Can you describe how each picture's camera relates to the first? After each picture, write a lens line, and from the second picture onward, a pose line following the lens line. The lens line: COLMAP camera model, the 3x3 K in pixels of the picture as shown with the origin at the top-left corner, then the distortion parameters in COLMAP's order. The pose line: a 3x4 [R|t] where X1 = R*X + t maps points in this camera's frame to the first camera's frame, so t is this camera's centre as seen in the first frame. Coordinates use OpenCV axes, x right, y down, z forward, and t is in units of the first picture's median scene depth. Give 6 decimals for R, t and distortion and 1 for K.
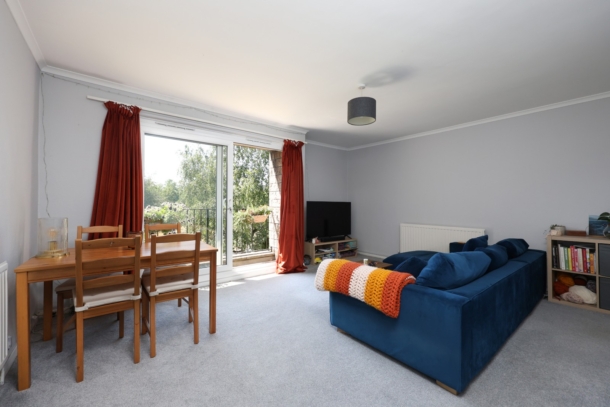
lens RADIAL K [[247.3, 0, 305.0], [0, 247.3, 203.5], [0, 0, 1]] dist [-0.000877, -0.000008]
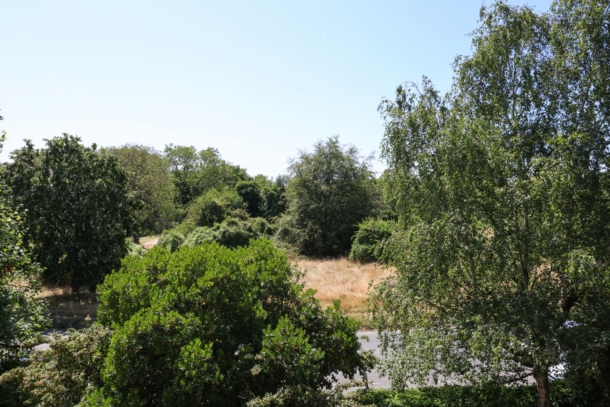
lens RADIAL K [[470.1, 0, 305.0], [0, 470.1, 203.5], [0, 0, 1]] dist [-0.052986, 0.001926]
pose [[0.743093, 0.009112, -0.669126, -0.051291], [-0.015708, 0.999869, -0.003828, -0.027259], [0.669004, 0.013355, 0.743139, 0.281065]]
